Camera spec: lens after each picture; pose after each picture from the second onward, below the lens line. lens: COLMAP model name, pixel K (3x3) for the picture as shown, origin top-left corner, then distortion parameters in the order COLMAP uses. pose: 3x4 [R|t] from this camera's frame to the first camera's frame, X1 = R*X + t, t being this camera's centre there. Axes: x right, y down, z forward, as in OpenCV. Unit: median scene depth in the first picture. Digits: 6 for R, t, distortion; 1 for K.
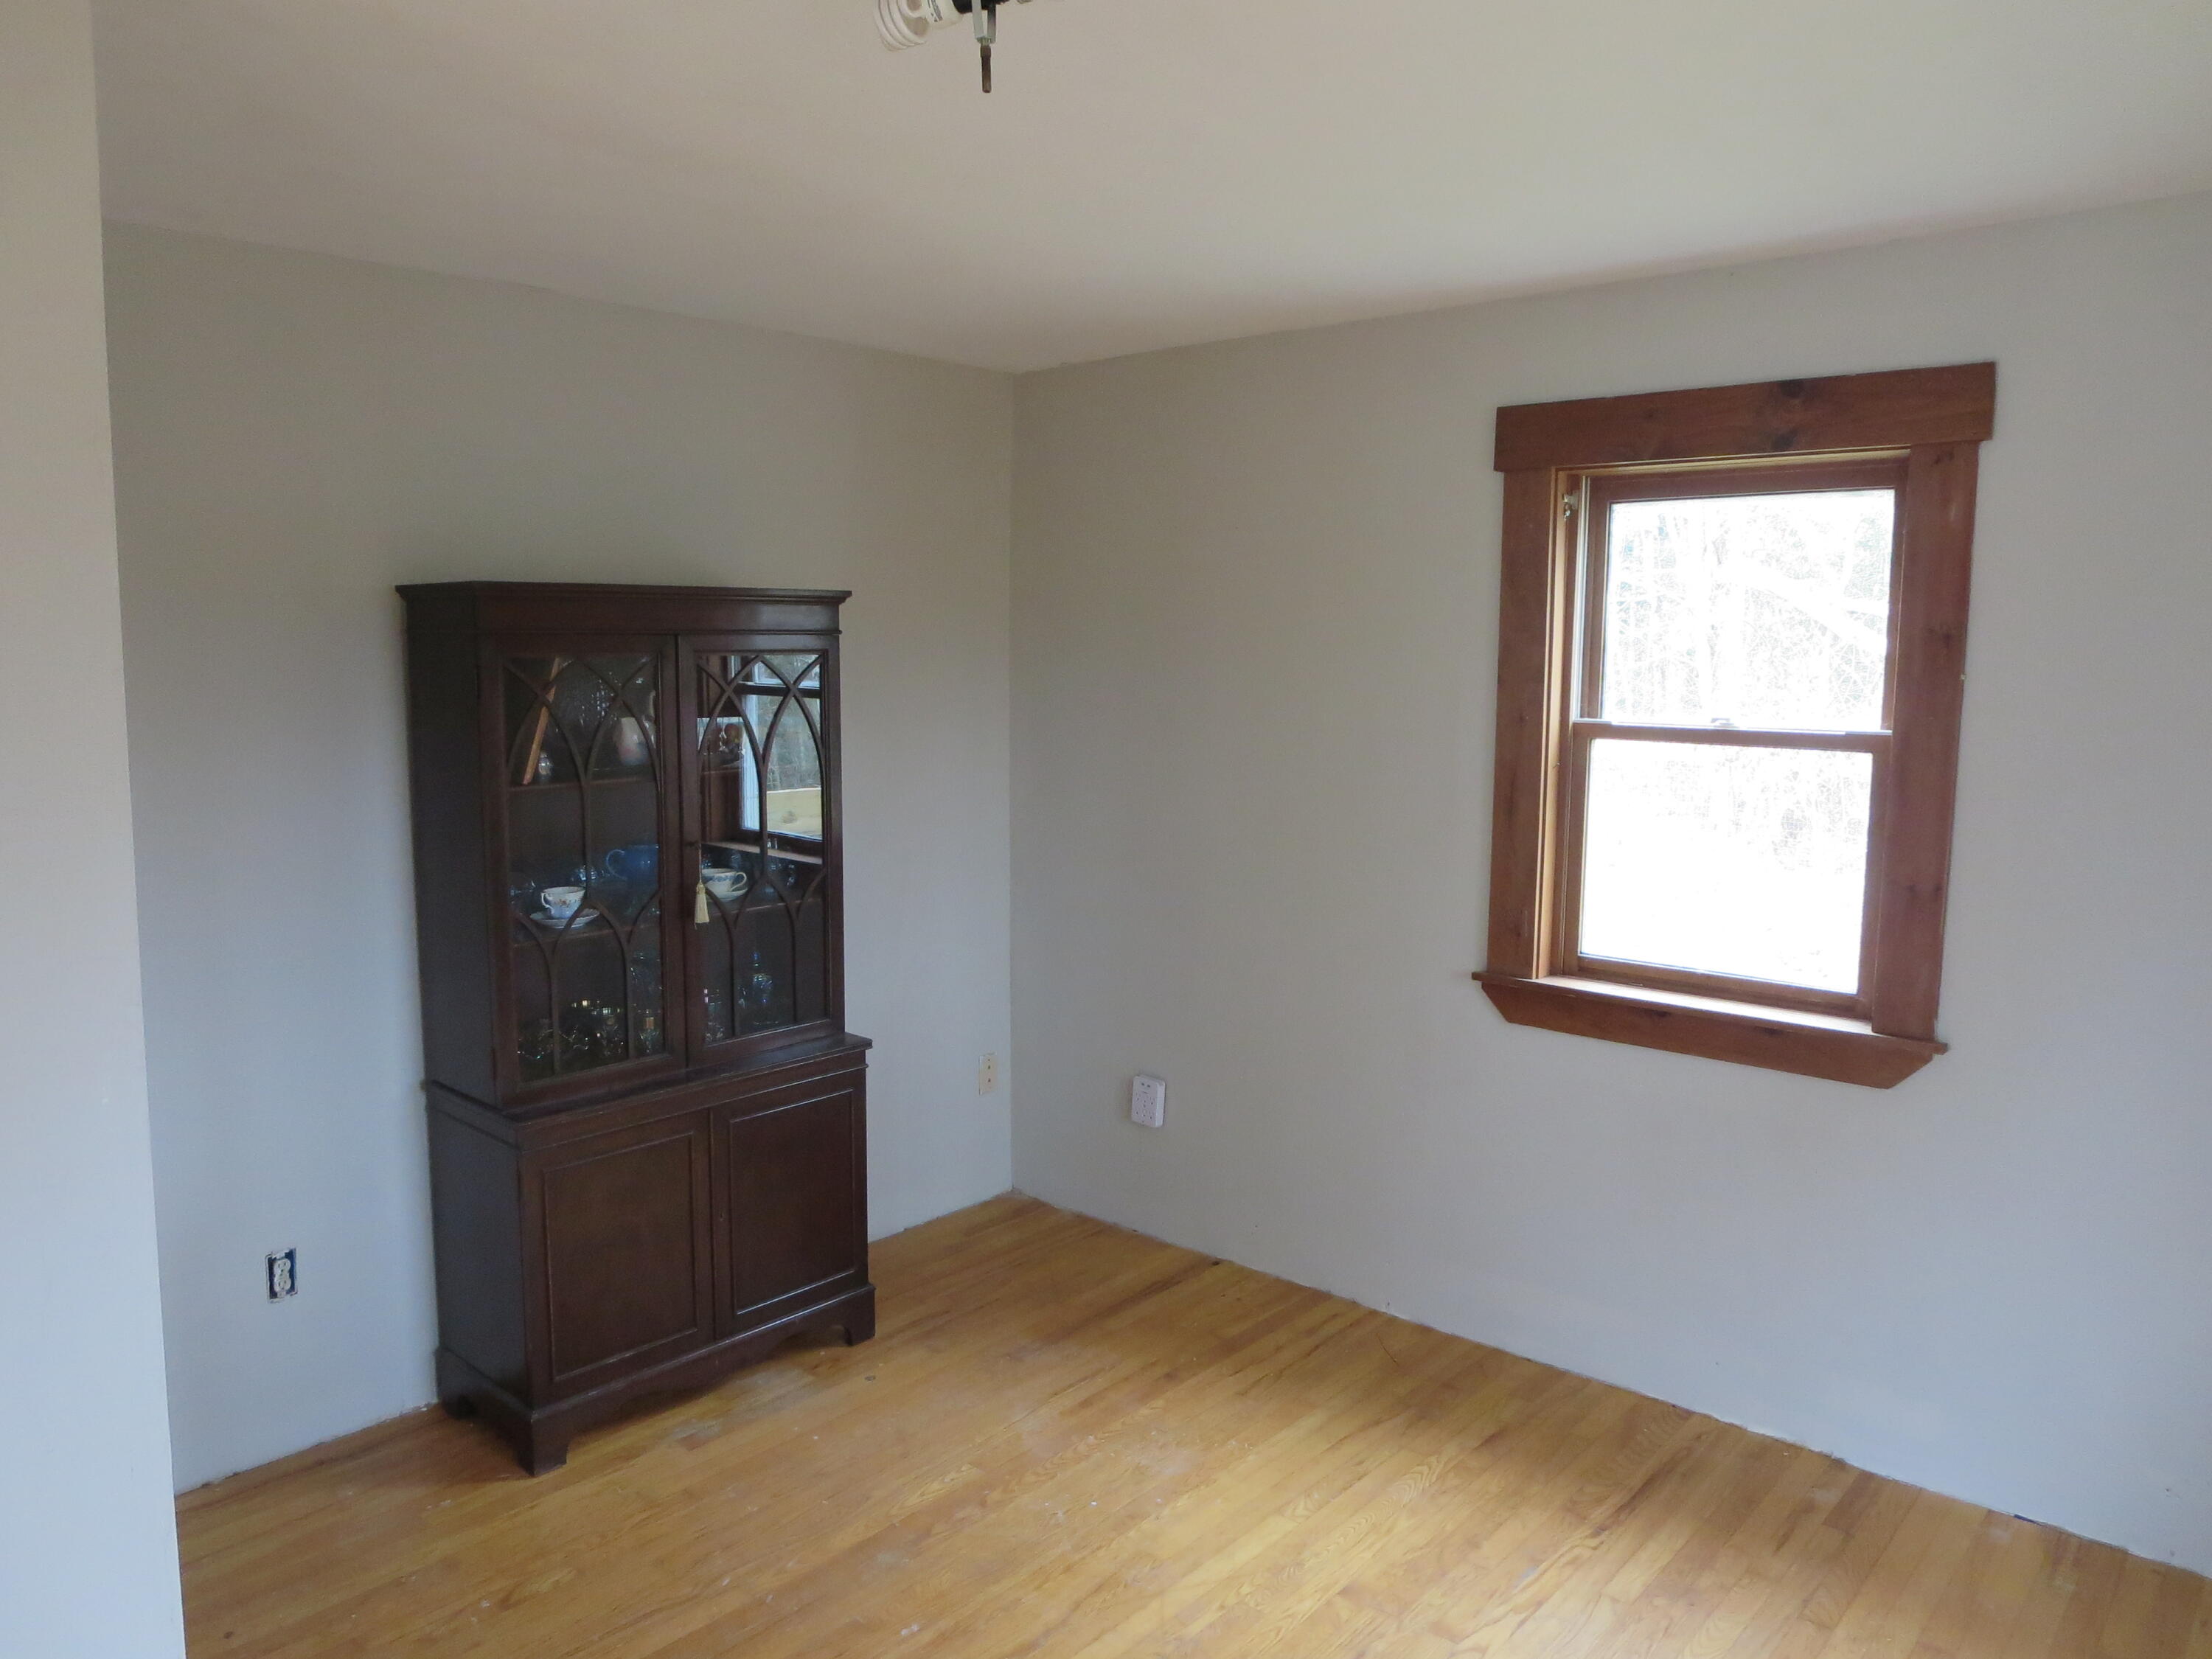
lens RADIAL K [[1568.0, 0, 1106.0], [0, 1568.0, 829.5], [0, 0, 1]] dist [-0.033659, 0.010299]
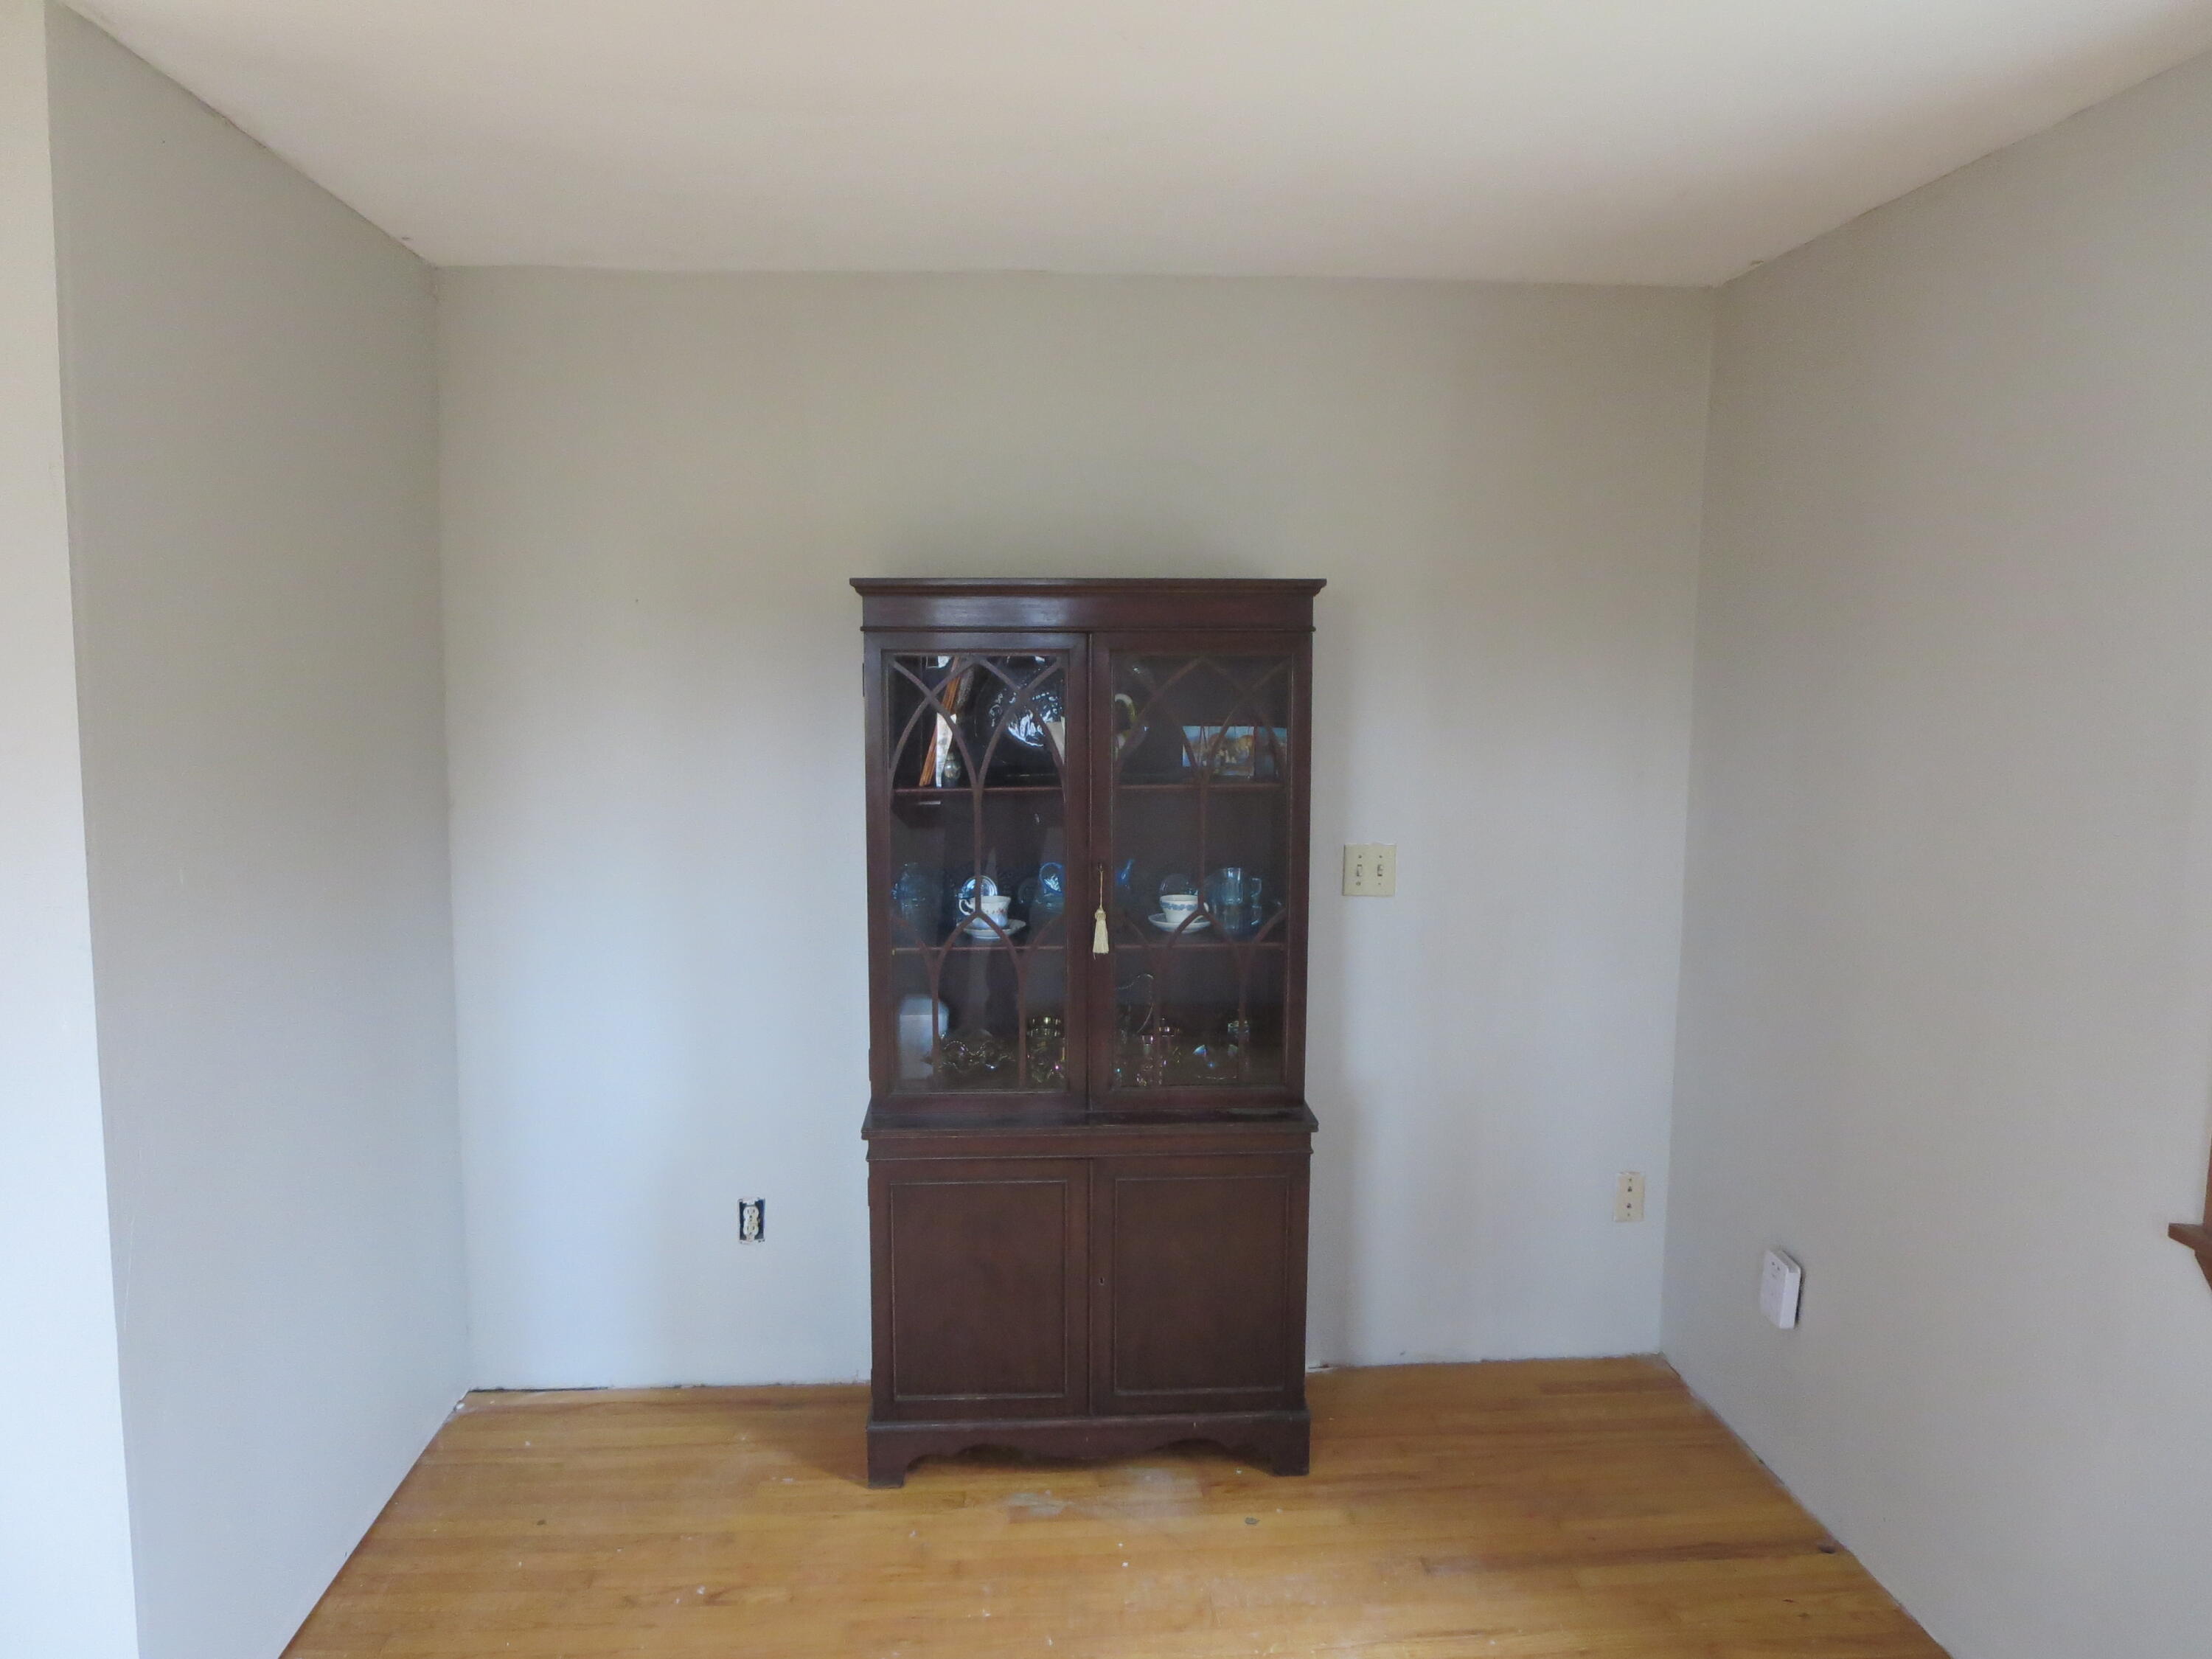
lens RADIAL K [[1568.0, 0, 1106.0], [0, 1568.0, 829.5], [0, 0, 1]] dist [-0.033659, 0.010299]
pose [[0.711911, 0.081597, -0.697513, 0.372929], [-0.083381, 0.996022, 0.031416, -0.040380], [0.697302, 0.035794, 0.715883, 0.361345]]
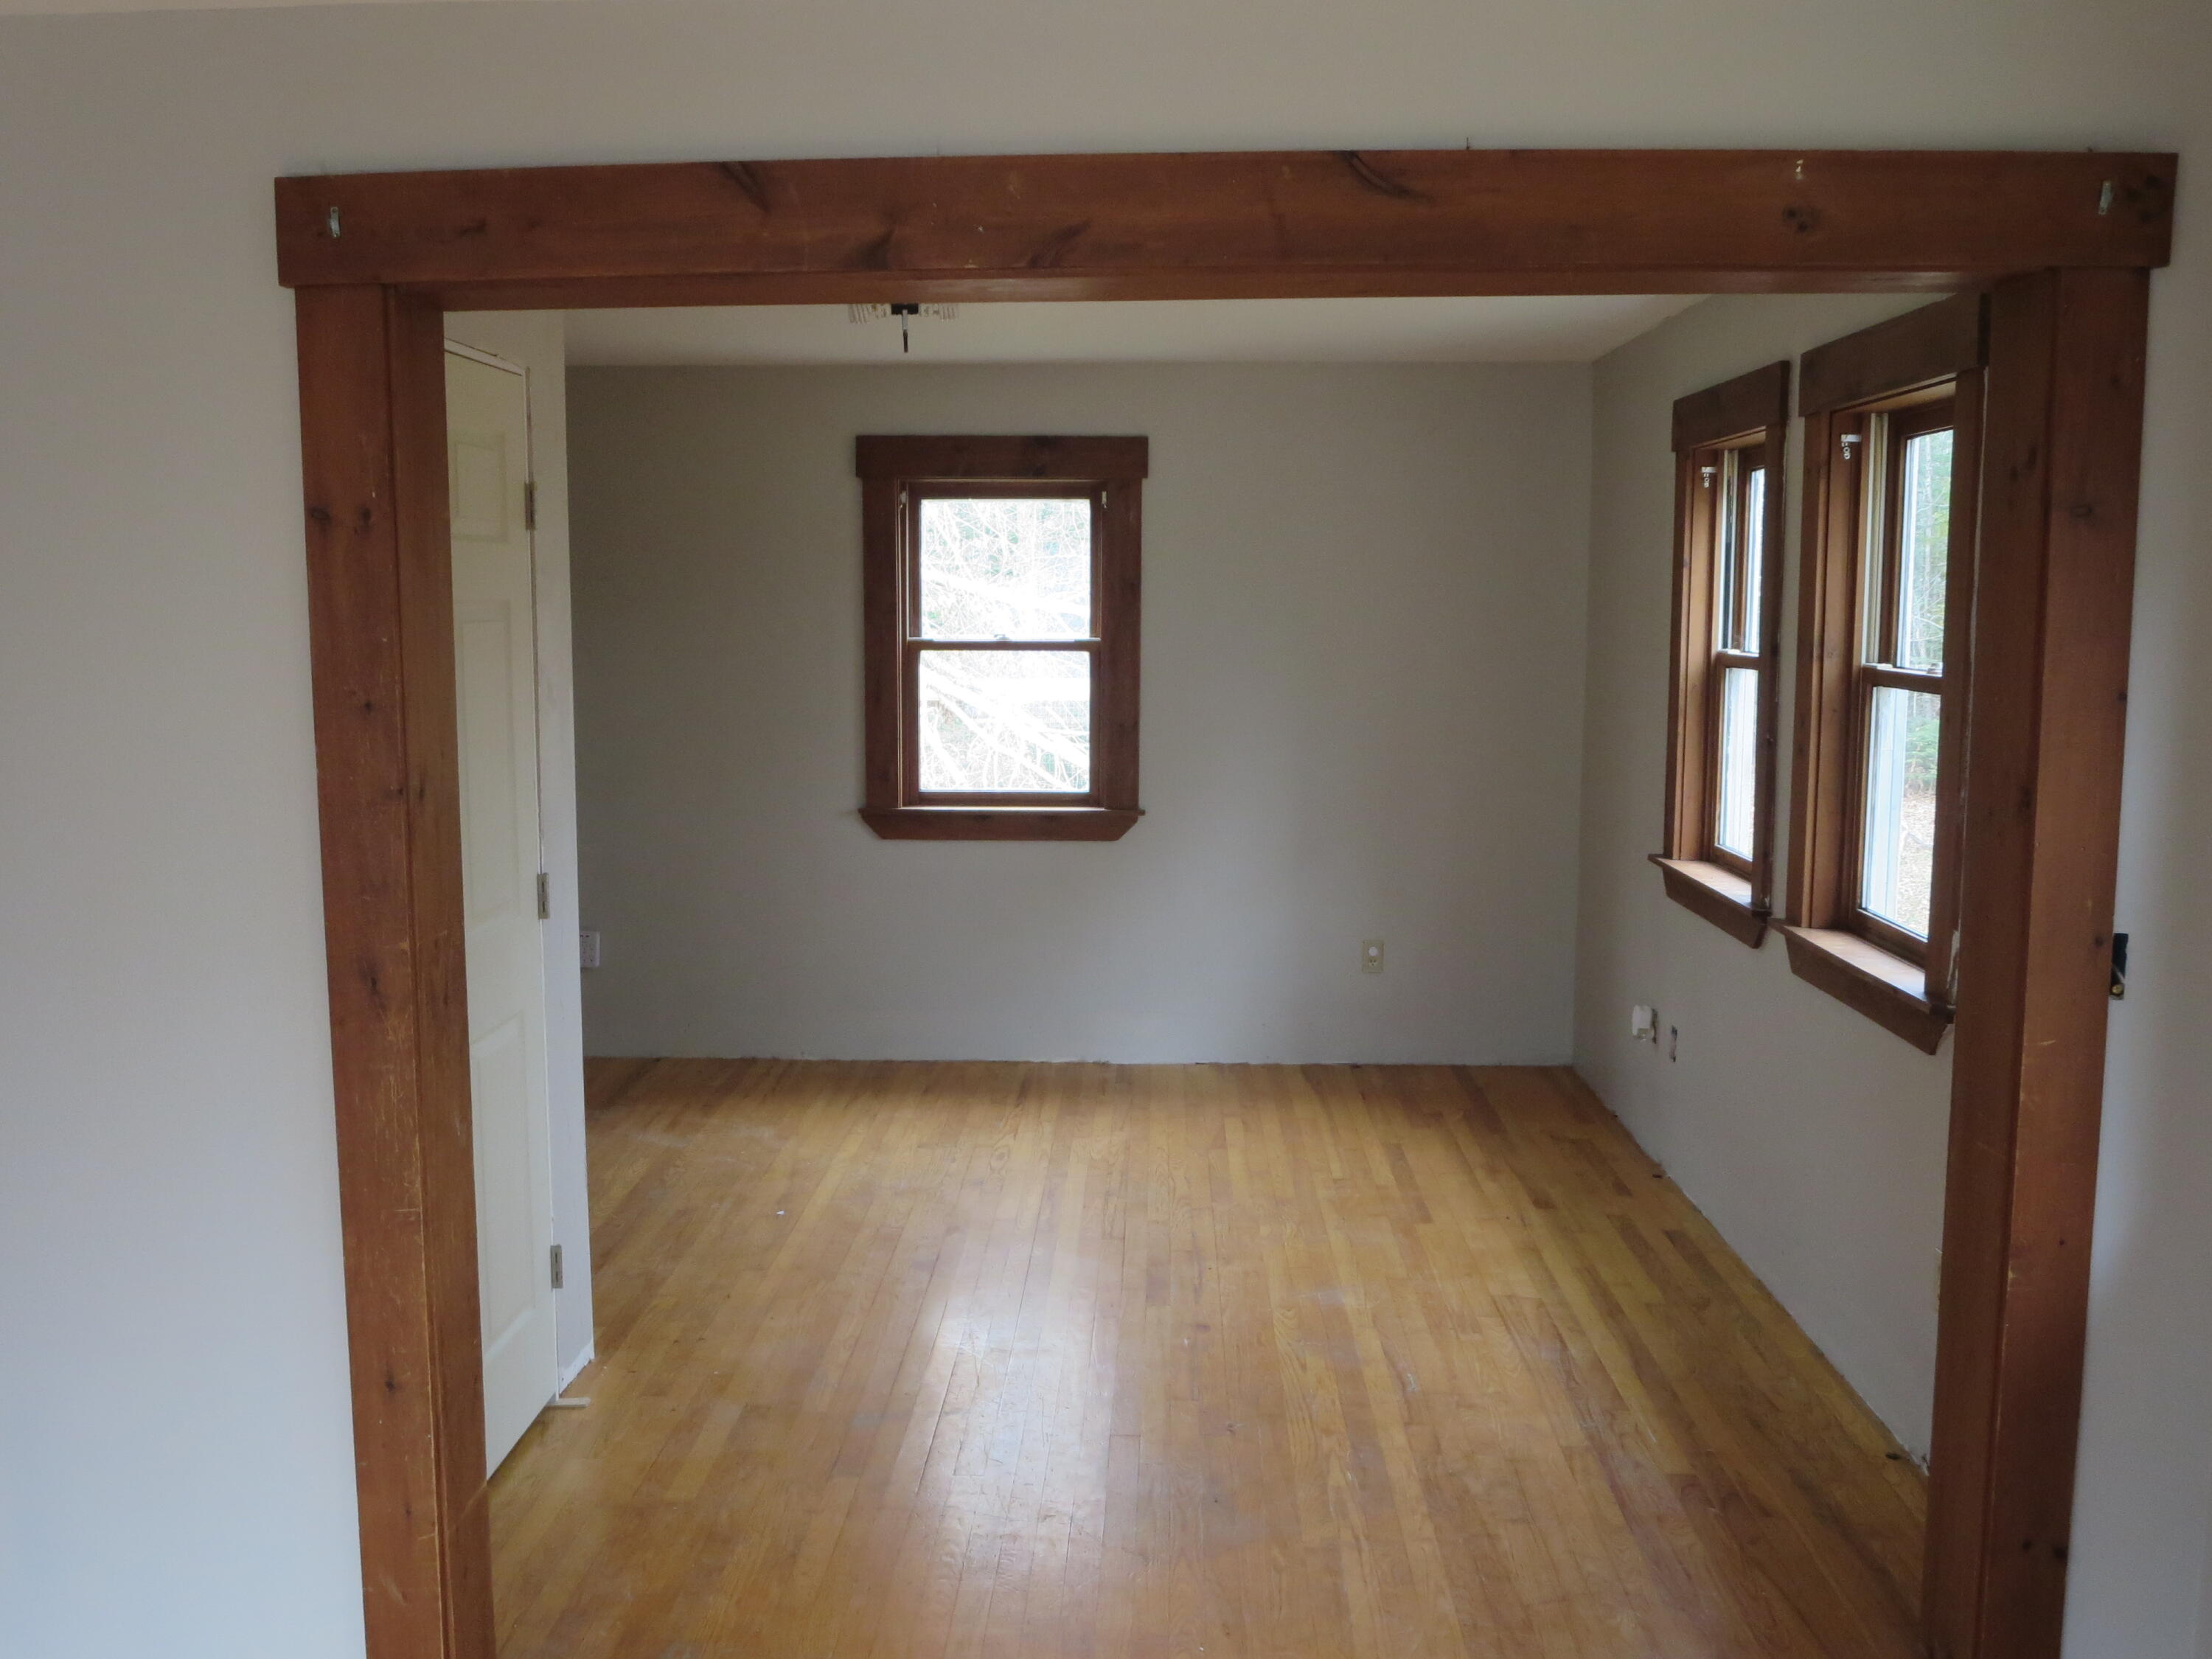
lens RADIAL K [[1973.1, 0, 1106.0], [0, 1973.1, 829.5], [0, 0, 1]] dist [-0.094376, -0.000308]
pose [[0.774839, -0.087447, 0.626081, -0.838900], [0.080910, 0.995959, 0.038975, 0.061632], [-0.626959, 0.020457, 0.778783, -0.681628]]
